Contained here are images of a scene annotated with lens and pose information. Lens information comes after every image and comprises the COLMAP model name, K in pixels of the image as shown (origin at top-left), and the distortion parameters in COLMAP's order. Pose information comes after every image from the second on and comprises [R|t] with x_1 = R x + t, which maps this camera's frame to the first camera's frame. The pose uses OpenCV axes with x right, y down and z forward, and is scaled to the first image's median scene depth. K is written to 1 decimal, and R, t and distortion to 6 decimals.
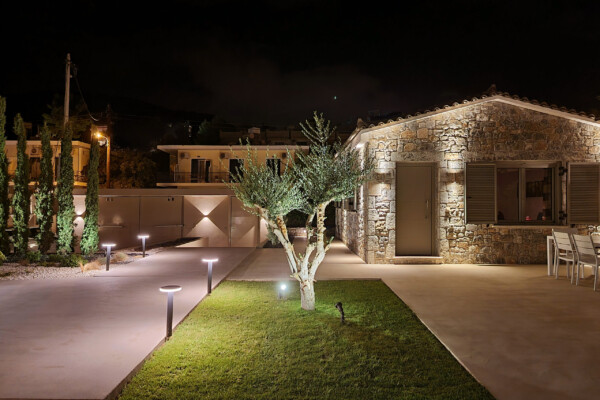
lens RADIAL K [[442.8, 0, 300.7], [0, 442.8, 189.3], [0, 0, 1]] dist [0.045625, -0.001738]
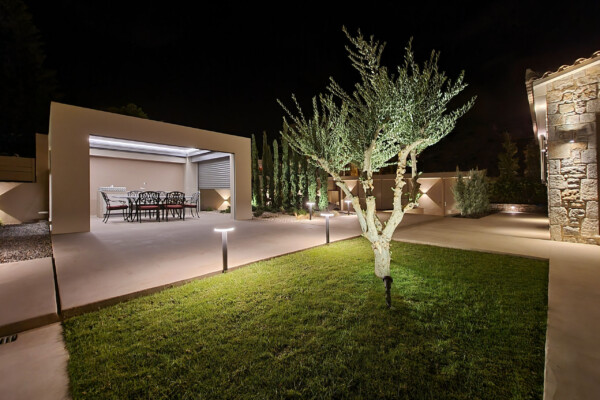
lens RADIAL K [[260.1, 0, 302.7], [0, 260.1, 181.2], [0, 0, 1]] dist [-0.001957, -0.000055]
pose [[0.723023, -0.019468, -0.690550, 0.154418], [0.016957, 0.999802, -0.010432, 0.053446], [0.690616, -0.004167, 0.723210, 0.318445]]
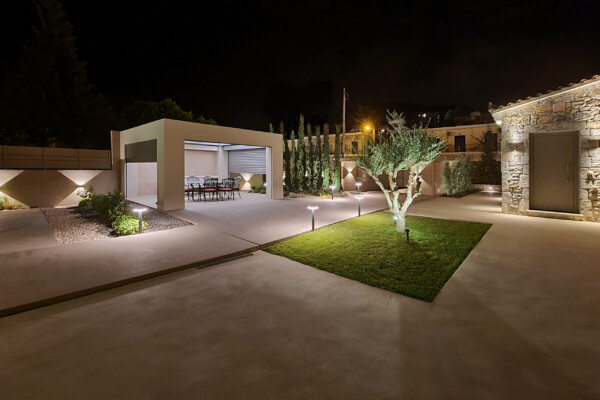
lens RADIAL K [[268.3, 0, 299.6], [0, 268.3, 166.2], [0, 0, 1]] dist [0.000175, -0.000524]
pose [[0.744389, 0.005924, -0.667720, 0.236827], [0.015603, 0.999533, 0.026262, -0.000148], [0.667564, -0.029968, 0.743949, 0.020840]]
